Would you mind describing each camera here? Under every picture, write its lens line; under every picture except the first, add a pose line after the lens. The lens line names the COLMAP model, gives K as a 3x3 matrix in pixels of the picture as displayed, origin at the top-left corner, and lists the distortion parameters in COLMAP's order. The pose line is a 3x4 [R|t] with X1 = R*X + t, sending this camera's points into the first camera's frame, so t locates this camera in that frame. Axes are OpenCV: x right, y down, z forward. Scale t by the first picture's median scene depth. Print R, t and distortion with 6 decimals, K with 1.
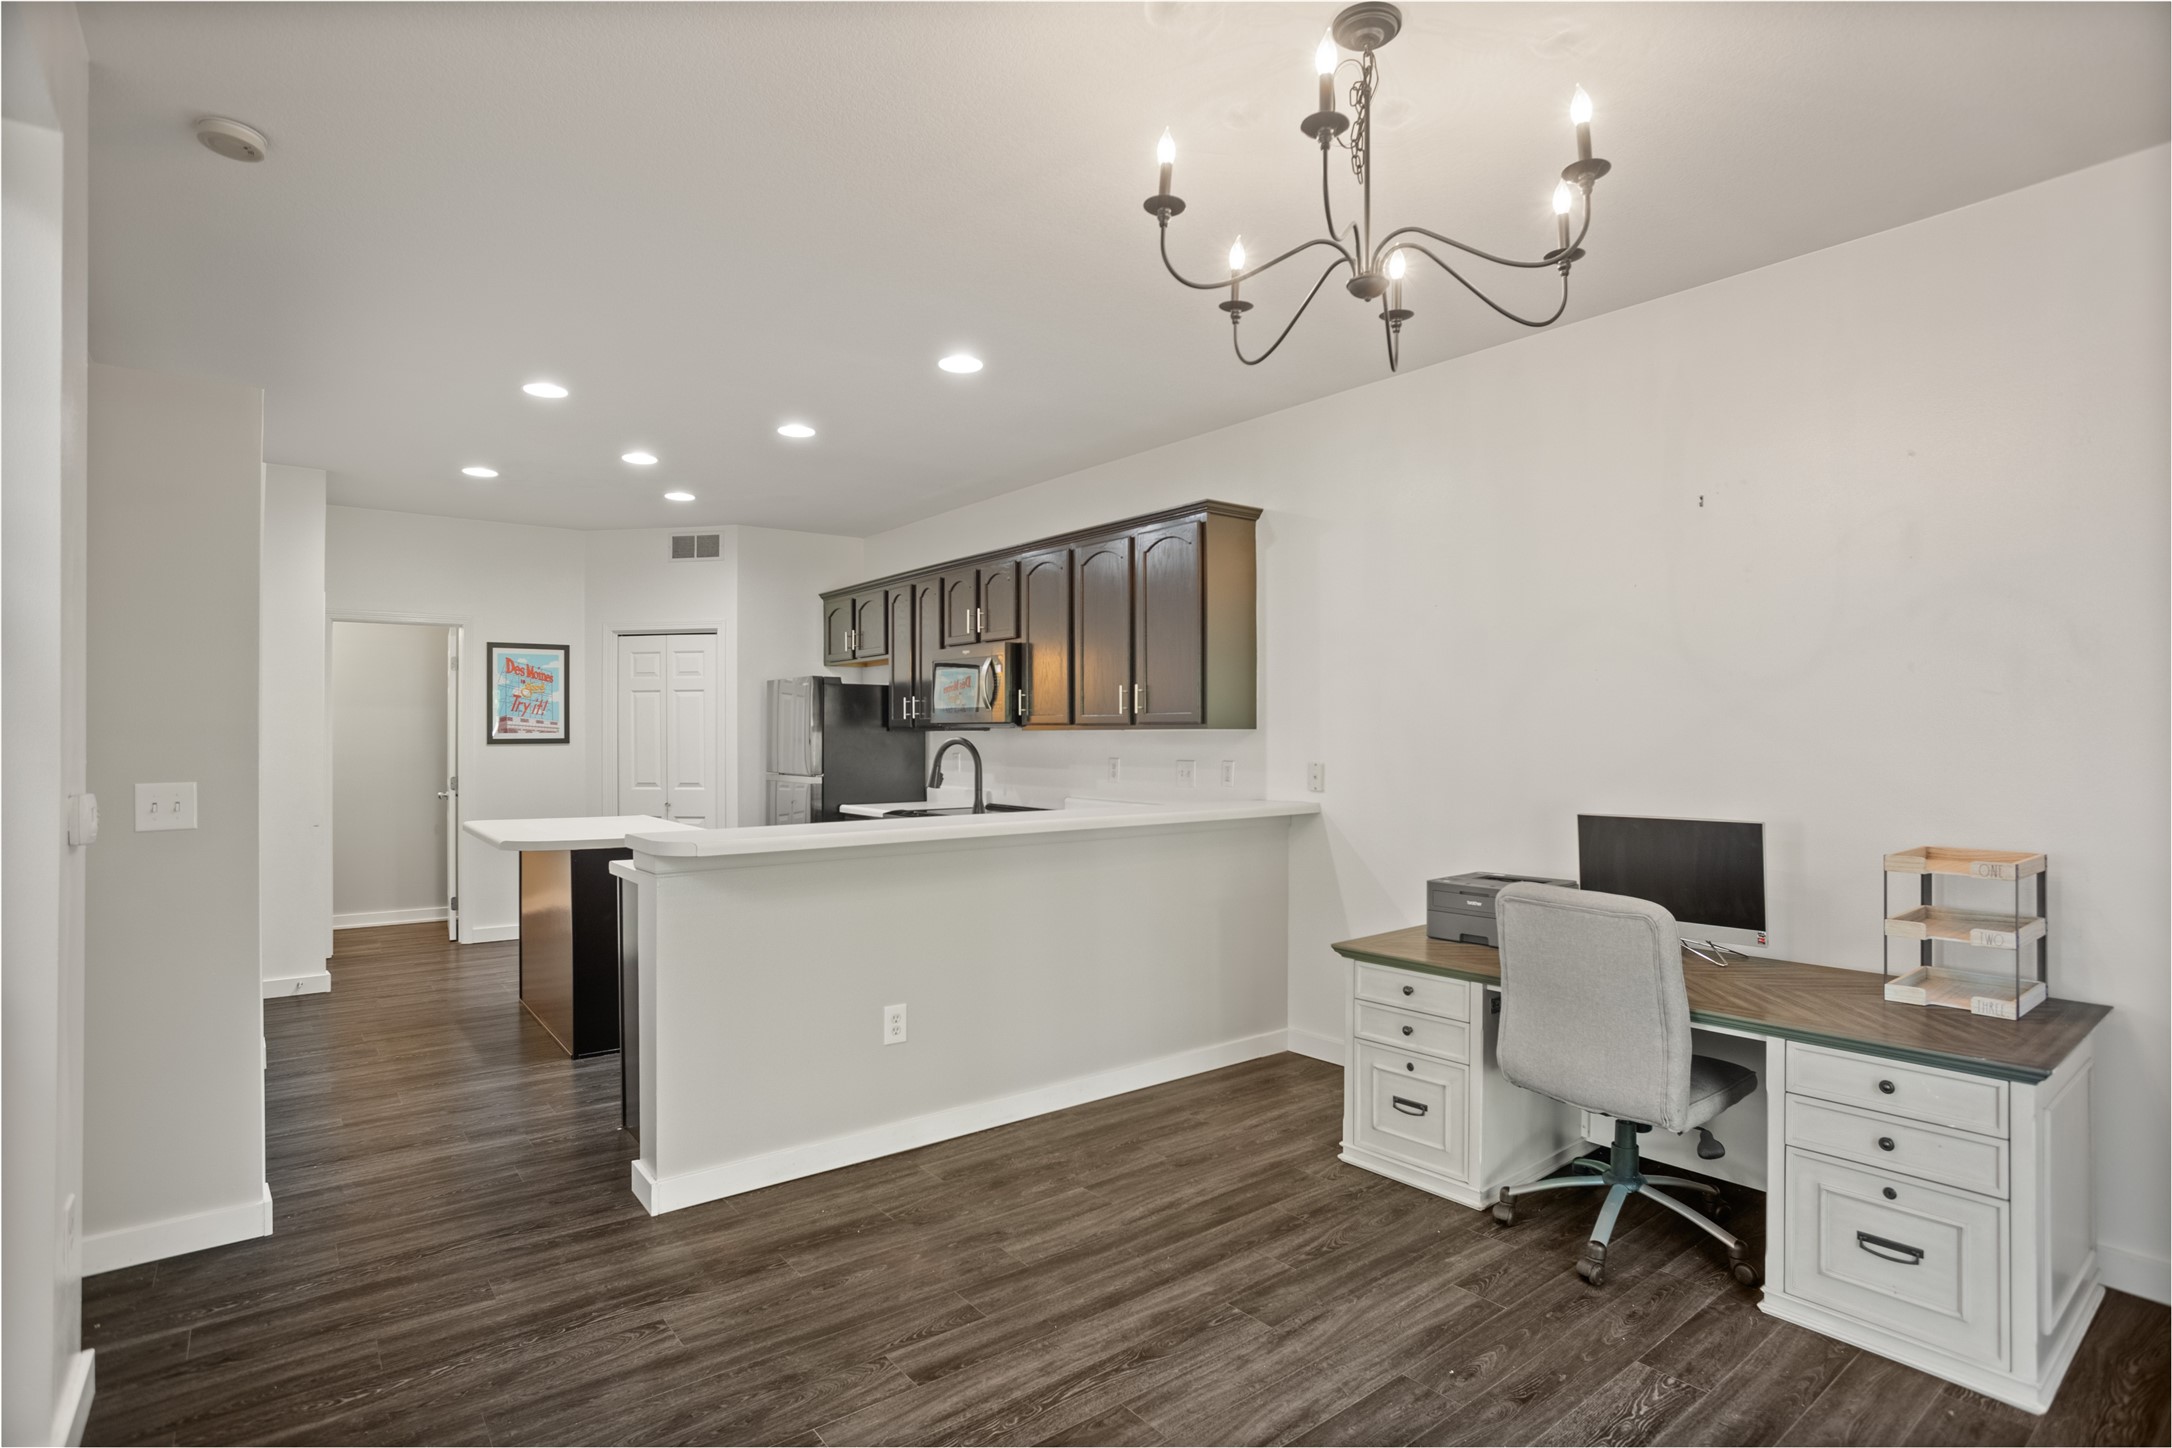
lens RADIAL K [[1121.8, 0, 1093.1], [0, 1121.8, 731.8], [0, 0, 1]] dist [-0.089992, 0.048356]
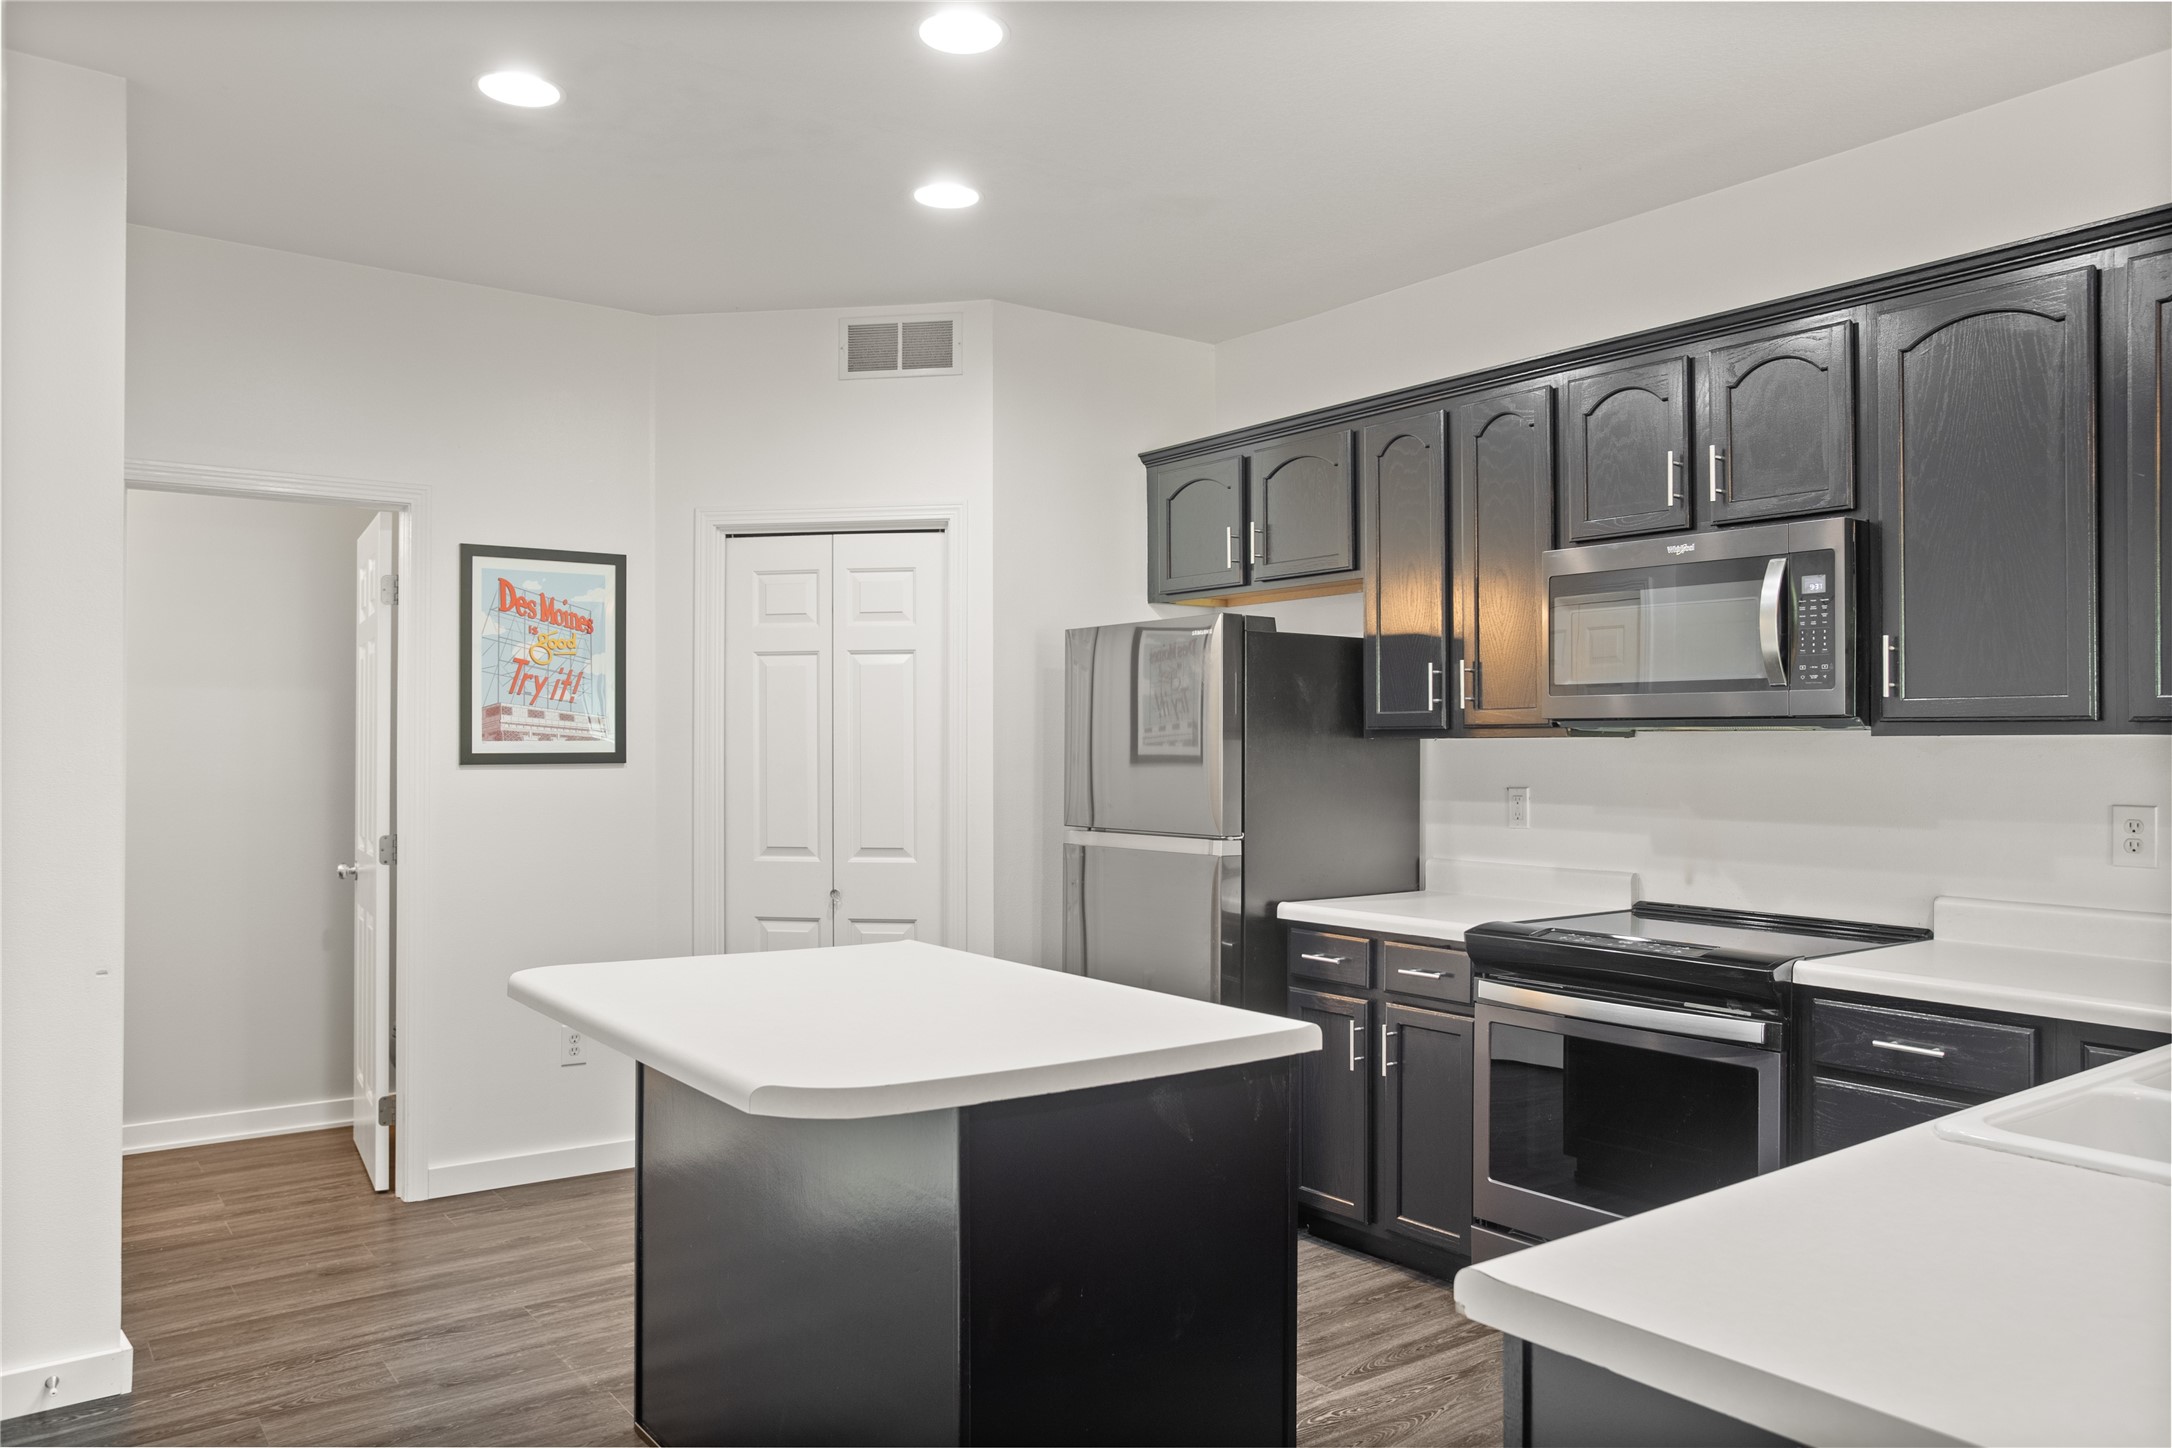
lens RADIAL K [[1542.7, 0, 1086.0], [0, 1542.7, 724.0], [0, 0, 1]] dist [-0.067074, 0.054652]
pose [[0.999768, 0.001538, -0.021506, -0.287742], [-0.001771, 0.999940, -0.010830, 0.000568], [0.021488, 0.010866, 0.999710, 0.379152]]
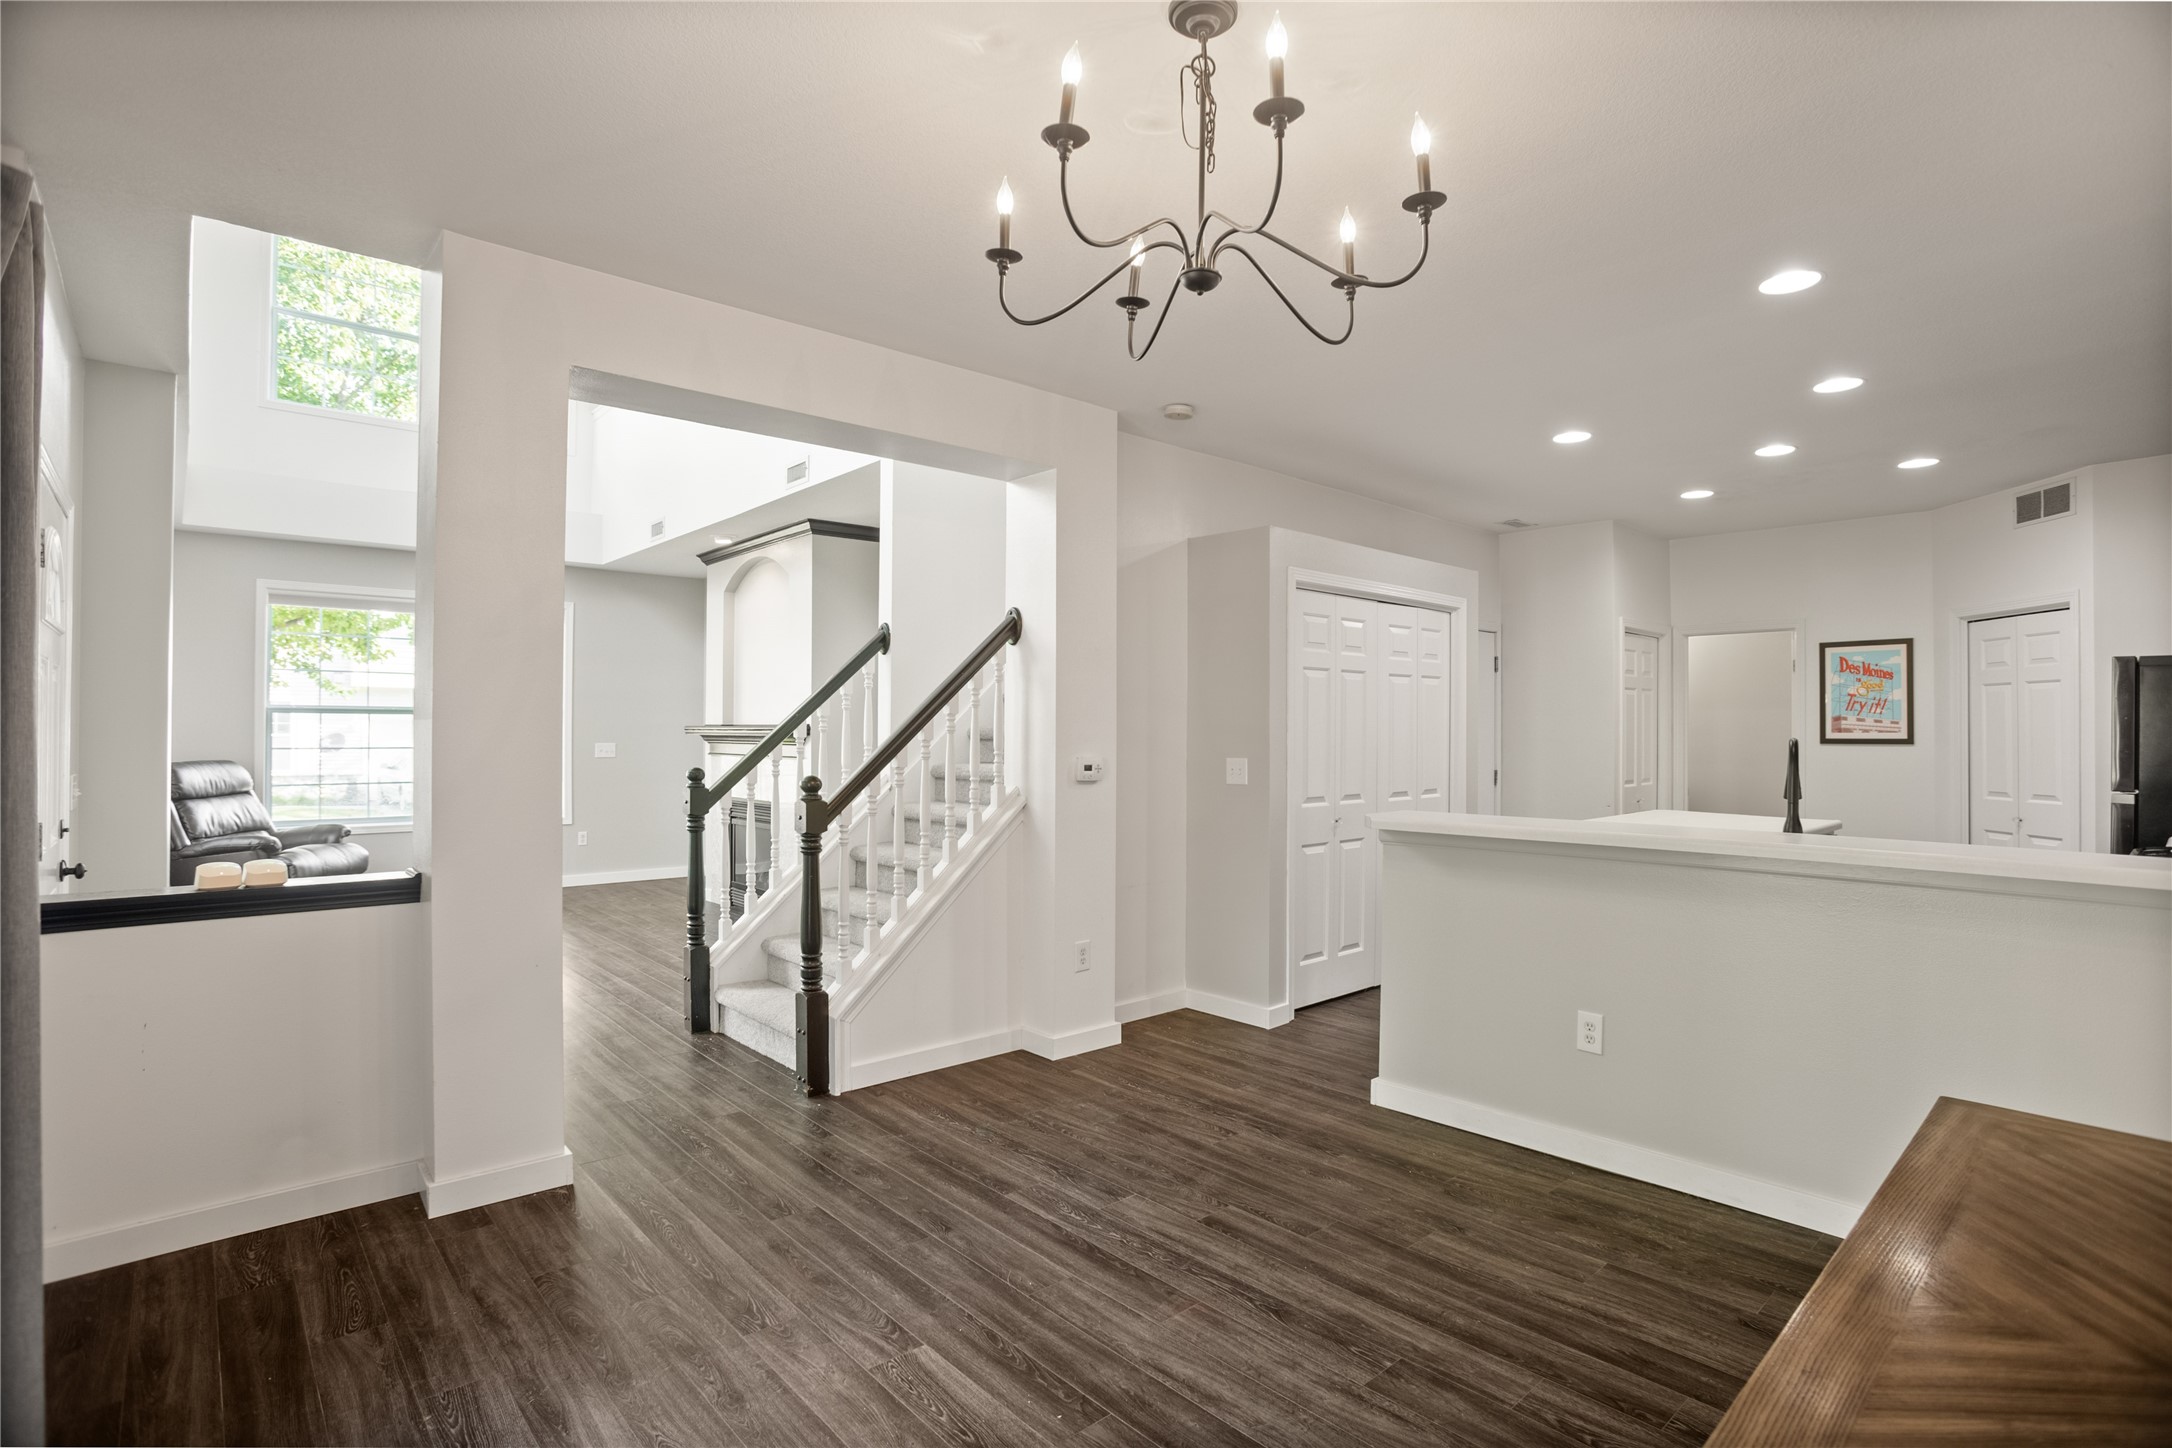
lens RADIAL K [[1066.3, 0, 1086.0], [0, 1066.3, 724.0], [0, 0, 1]] dist [-0.011649, 0.000508]
pose [[0.062589, -0.004533, -0.998029, 0.399280], [-0.001196, 0.999989, -0.004617, -0.001612], [0.998039, 0.001482, 0.062583, 0.274442]]
